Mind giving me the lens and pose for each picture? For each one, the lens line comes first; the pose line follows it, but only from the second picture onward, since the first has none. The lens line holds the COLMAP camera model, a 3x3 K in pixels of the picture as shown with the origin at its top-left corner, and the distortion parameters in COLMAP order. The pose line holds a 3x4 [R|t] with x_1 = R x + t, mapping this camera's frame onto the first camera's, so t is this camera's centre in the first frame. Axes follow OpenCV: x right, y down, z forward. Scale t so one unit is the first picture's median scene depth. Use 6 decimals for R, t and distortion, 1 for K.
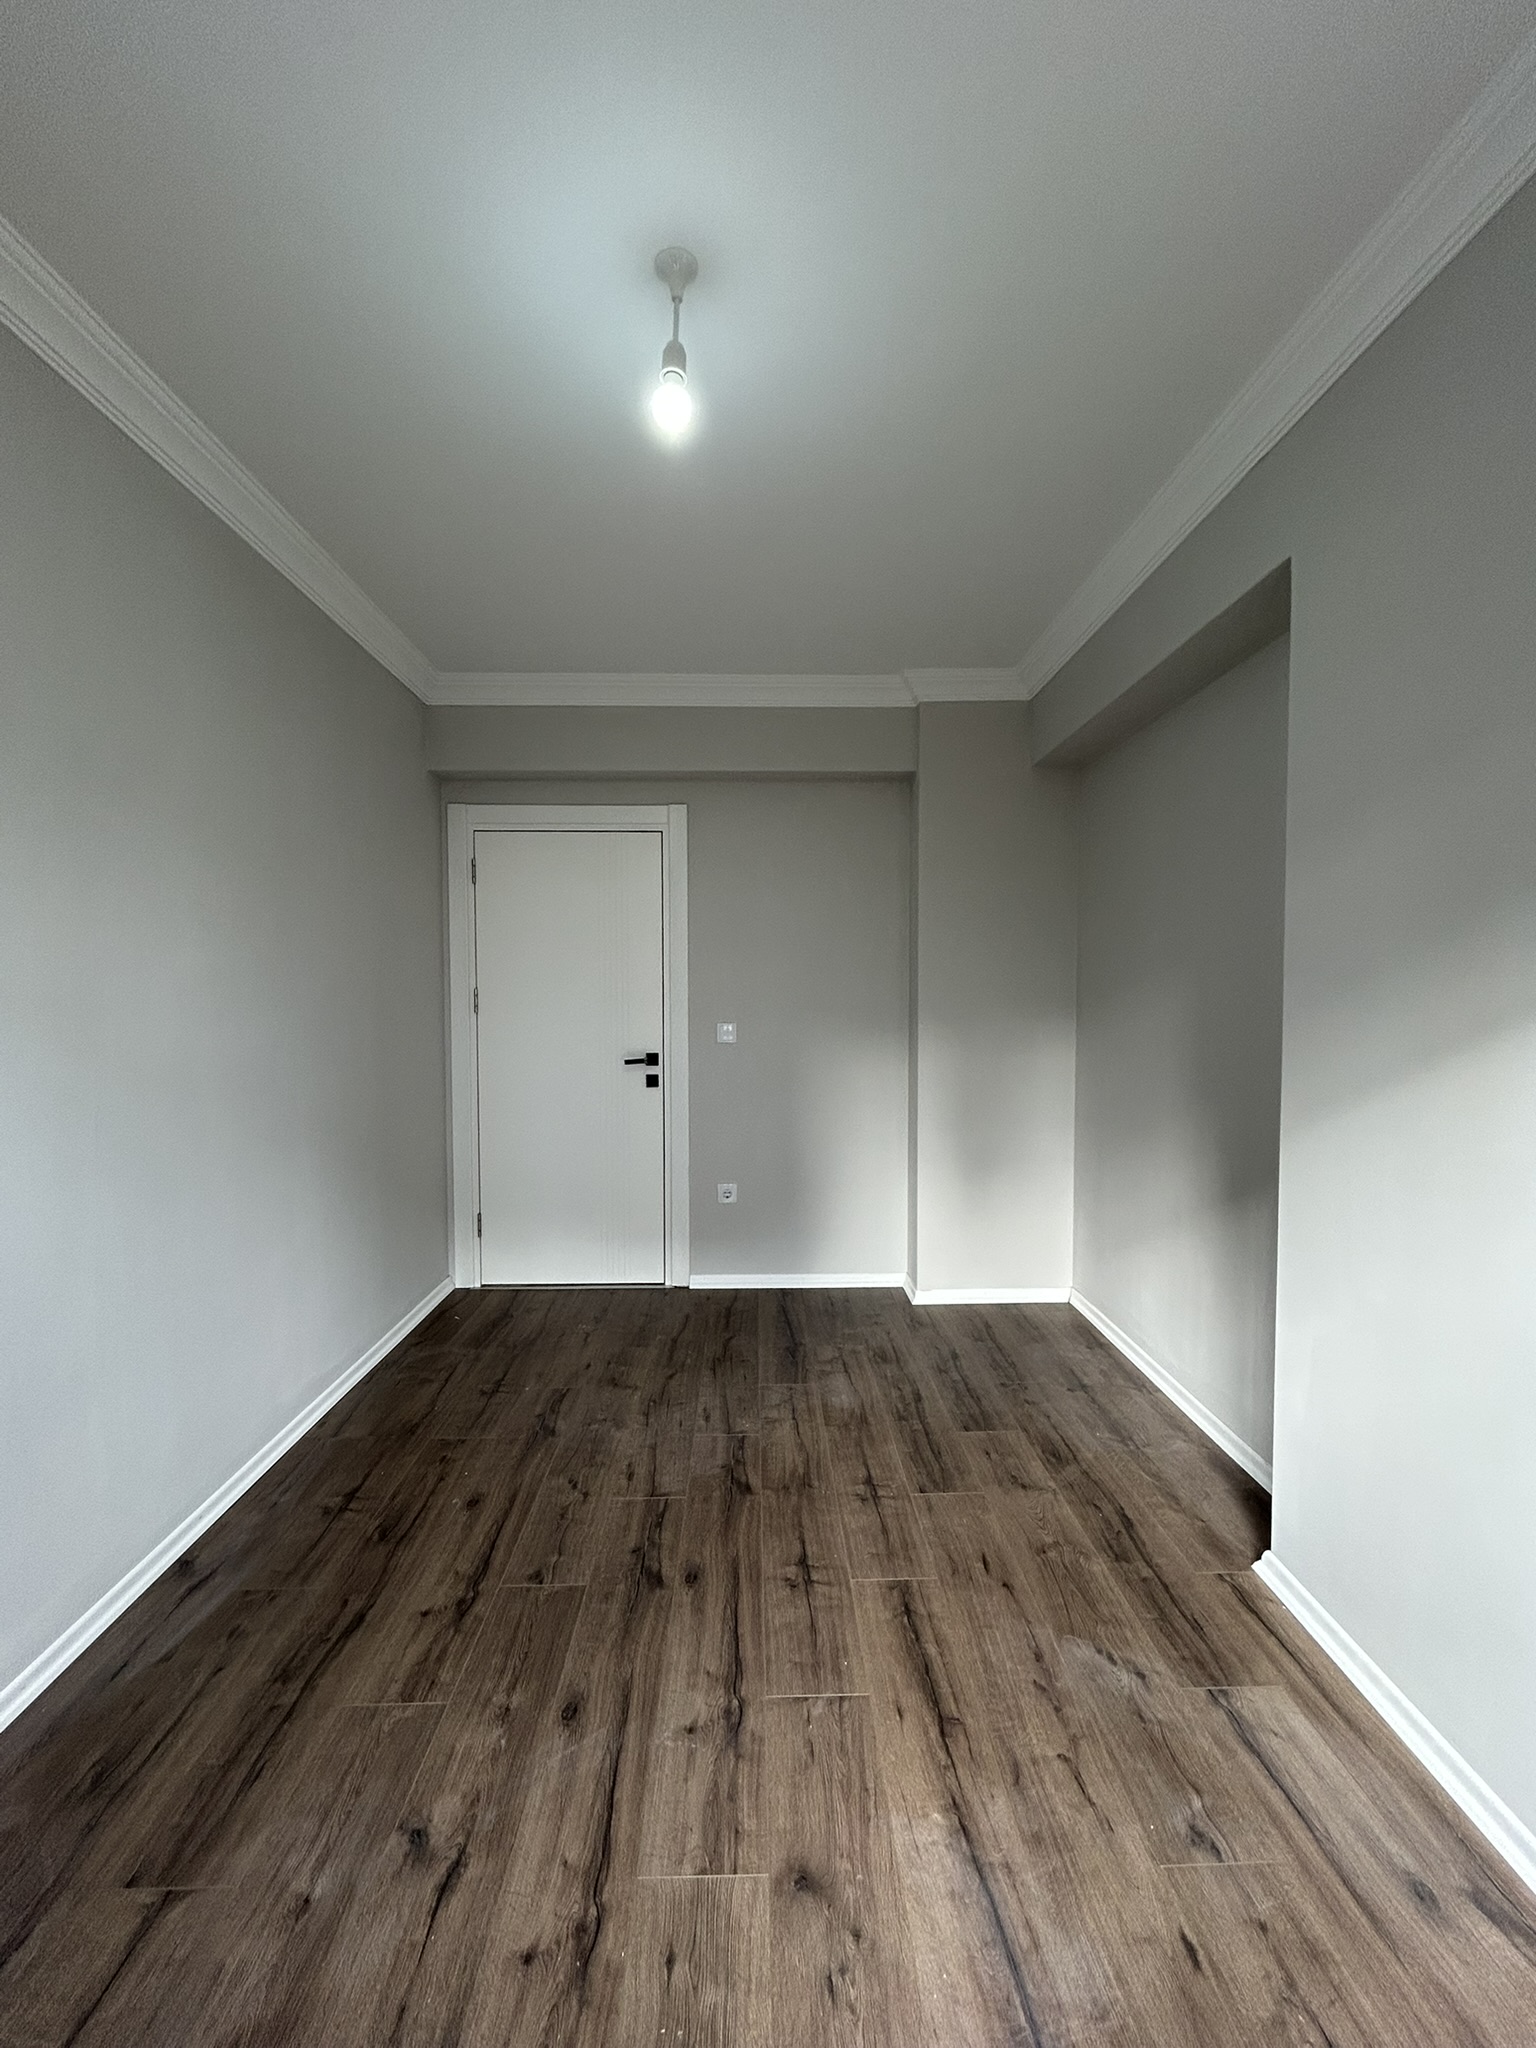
lens RADIAL K [[819.9, 0, 768.6], [0, 819.9, 1026.6], [0, 0, 1]] dist [-0.001848, 0.000363]
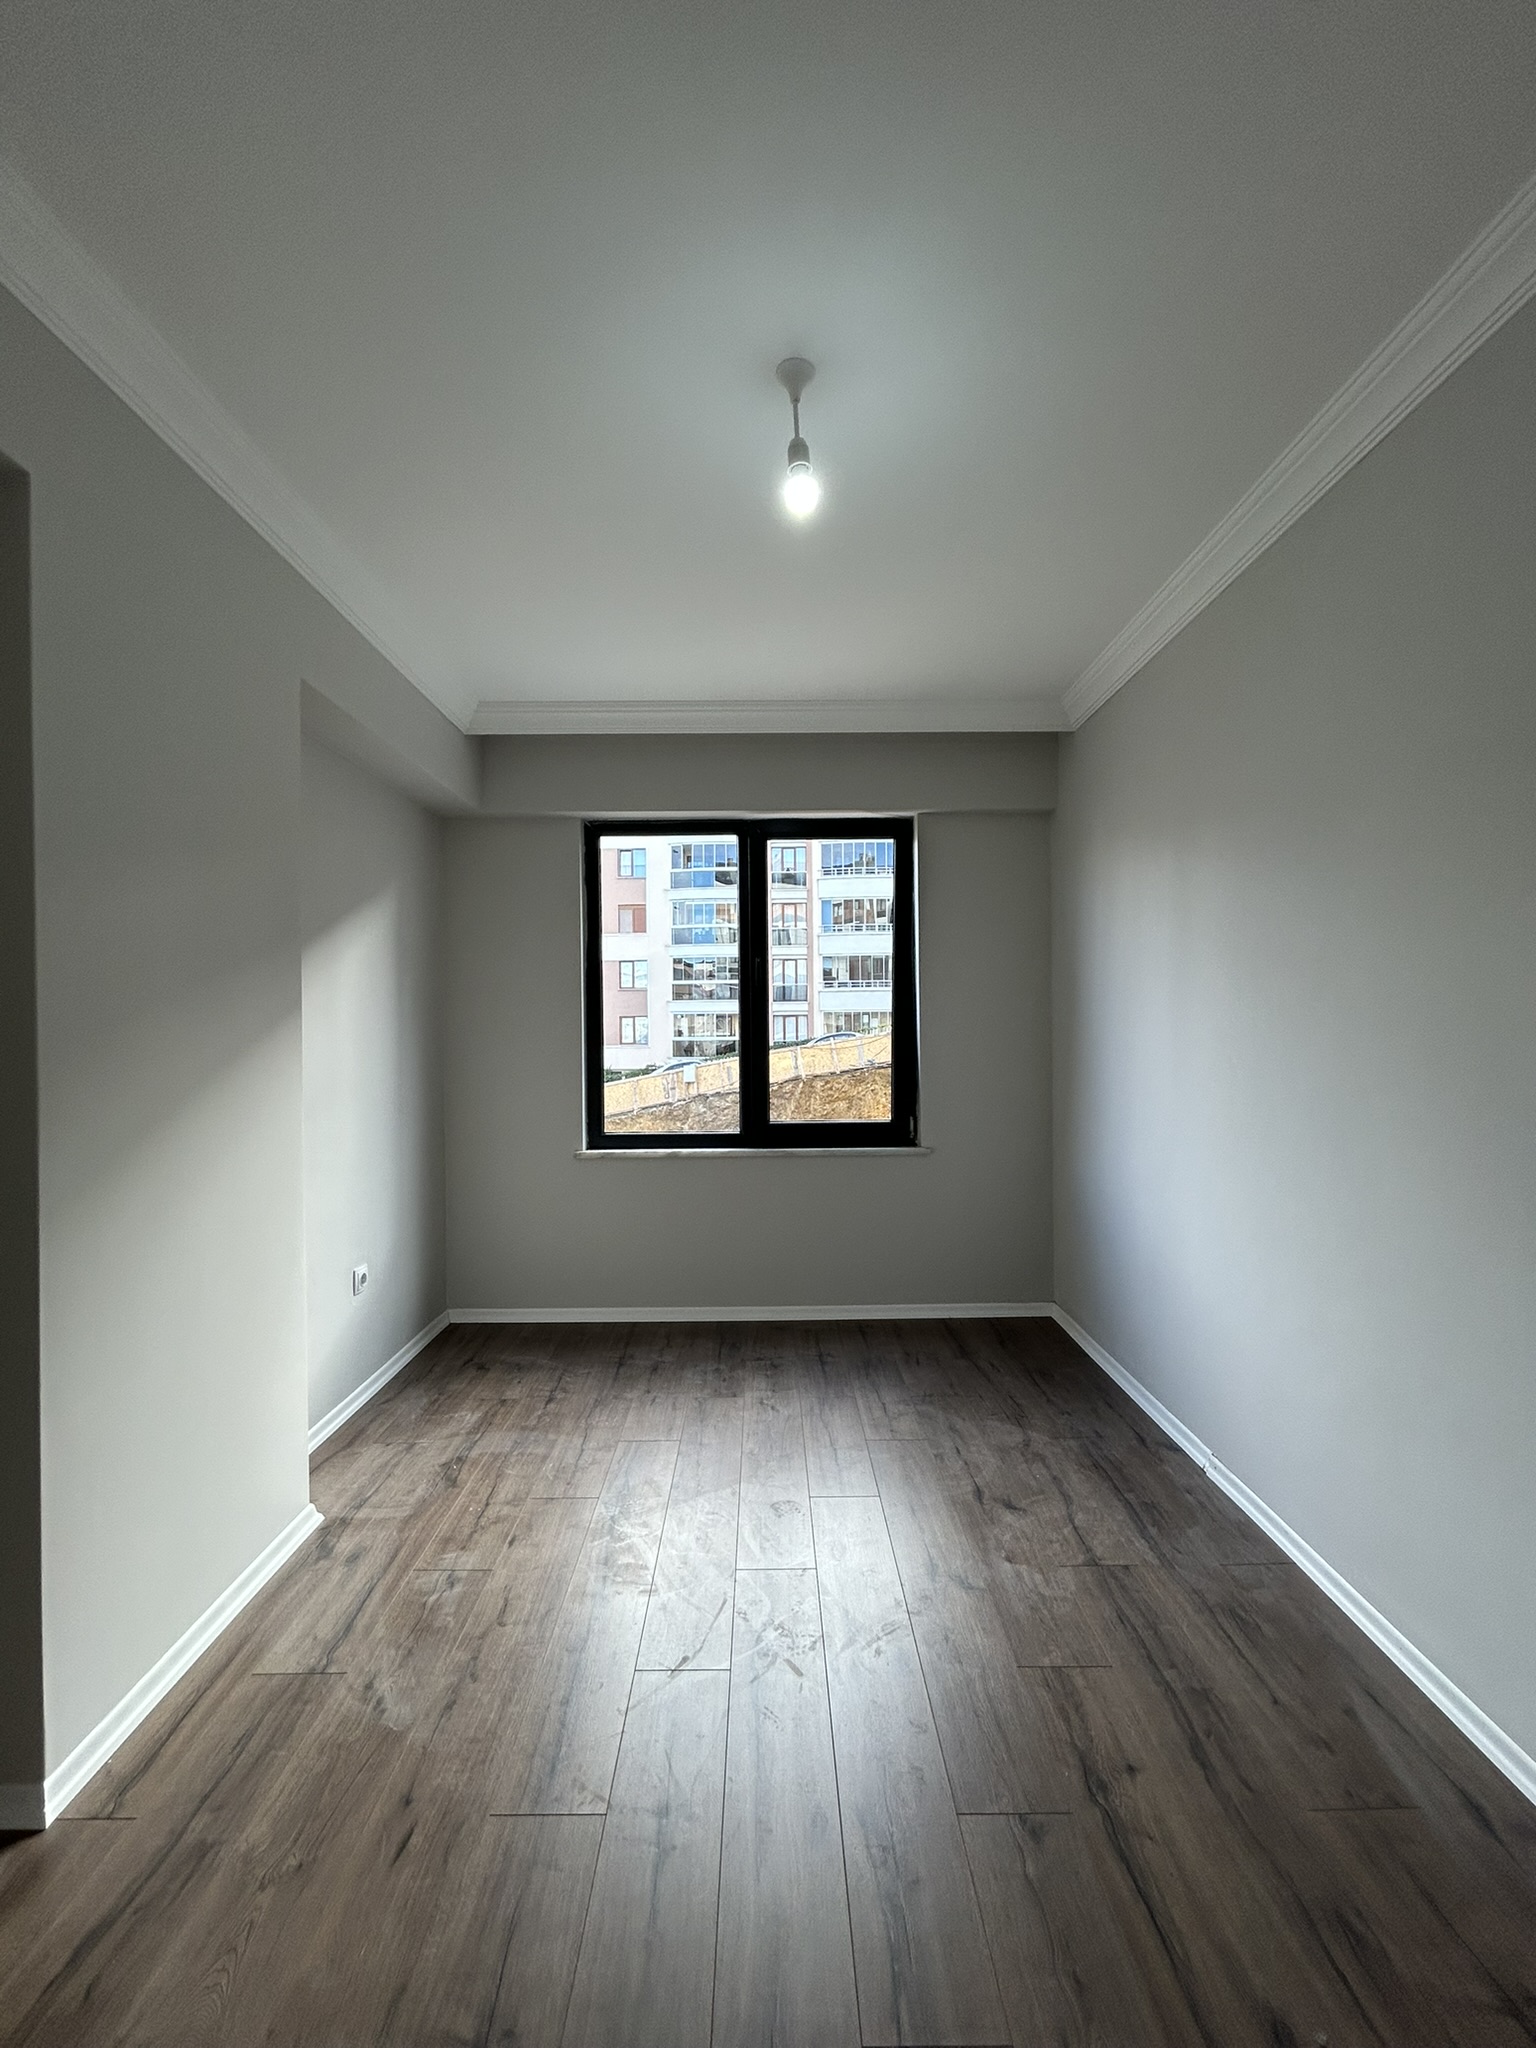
lens RADIAL K [[819.9, 0, 768.6], [0, 819.9, 1026.6], [0, 0, 1]] dist [-0.001848, 0.000363]
pose [[-0.999836, 0.009961, 0.015097, -0.078535], [0.010637, 0.998915, 0.045330, -0.087656], [-0.014629, 0.045483, -0.998858, 1.997616]]
